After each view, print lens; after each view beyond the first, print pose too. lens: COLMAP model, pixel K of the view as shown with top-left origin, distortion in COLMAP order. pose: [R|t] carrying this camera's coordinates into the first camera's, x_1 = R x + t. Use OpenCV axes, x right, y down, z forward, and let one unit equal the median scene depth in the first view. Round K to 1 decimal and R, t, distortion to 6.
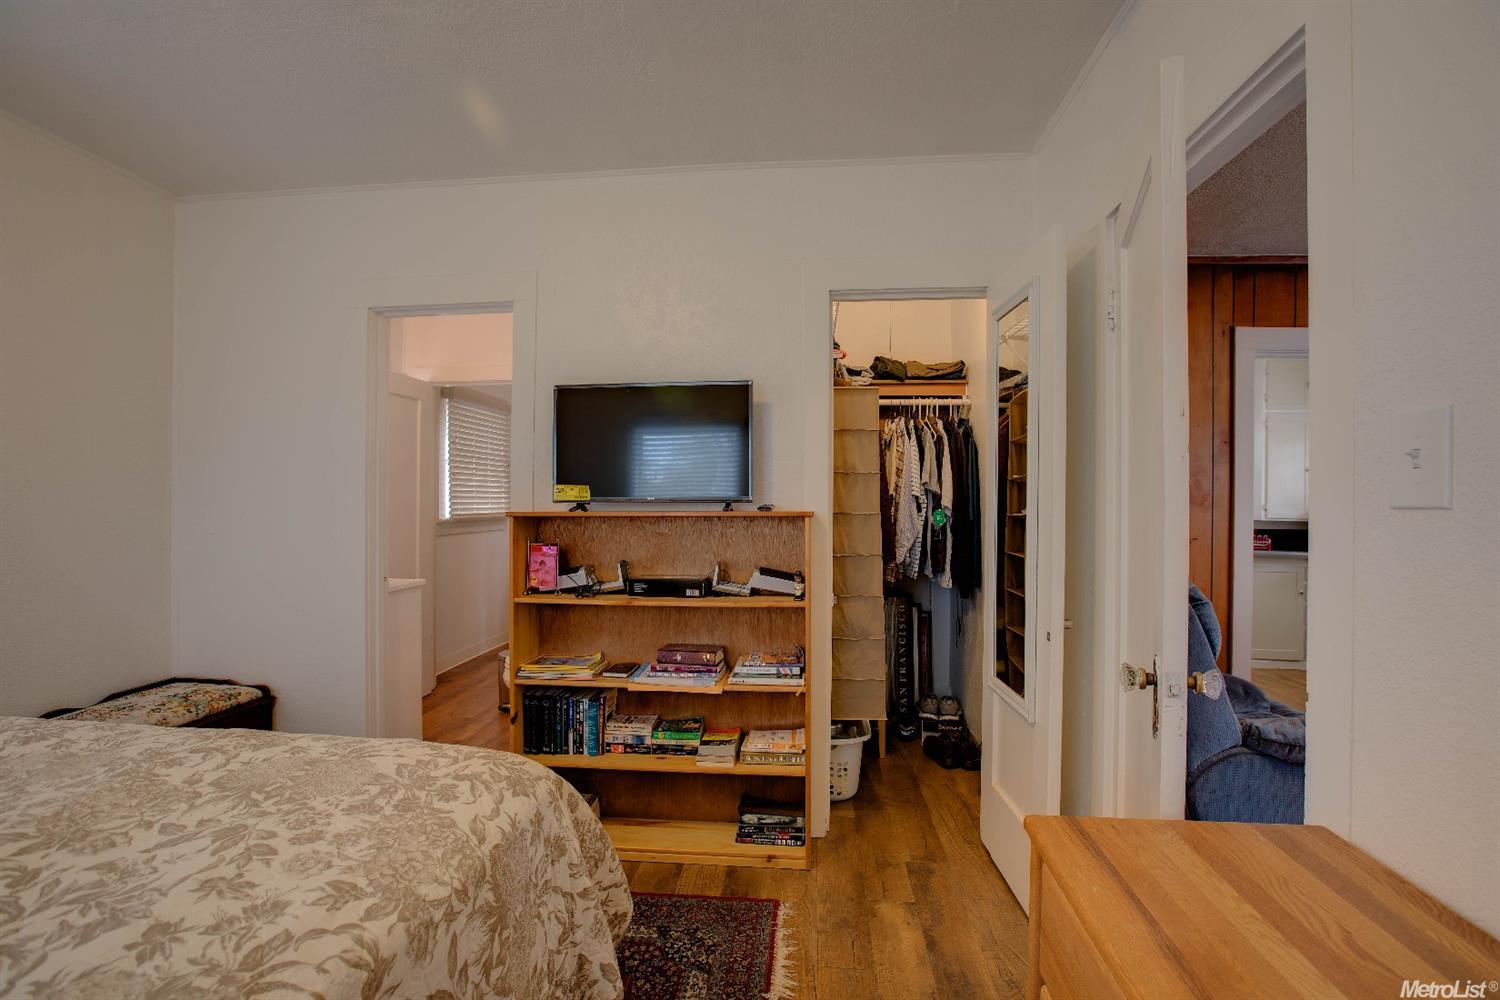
lens RADIAL K [[683.6, 0, 753.2], [0, 683.6, 505.1], [0, 0, 1]] dist [-0.050865, 0.017488]
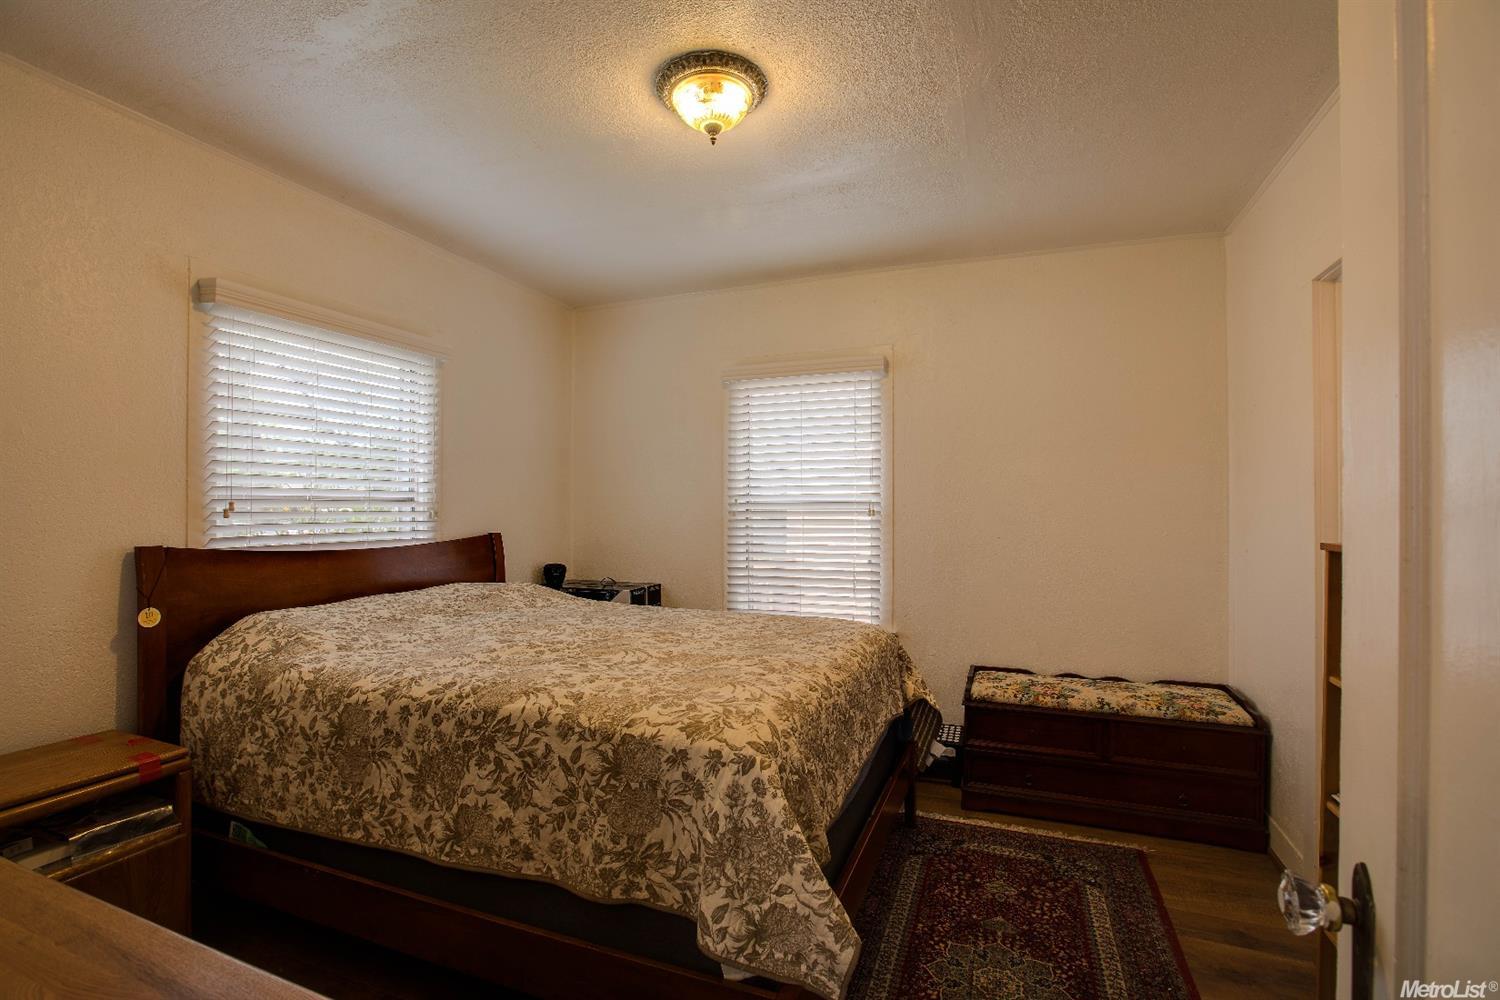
lens RADIAL K [[683.6, 0, 750.6], [0, 683.6, 503.5], [0, 0, 1]] dist [-0.050865, 0.017488]
pose [[-0.287194, -0.008200, -0.957837, 1.170815], [-0.007071, 0.999954, -0.006440, -0.062034], [0.957846, 0.004924, -0.287239, 1.786752]]
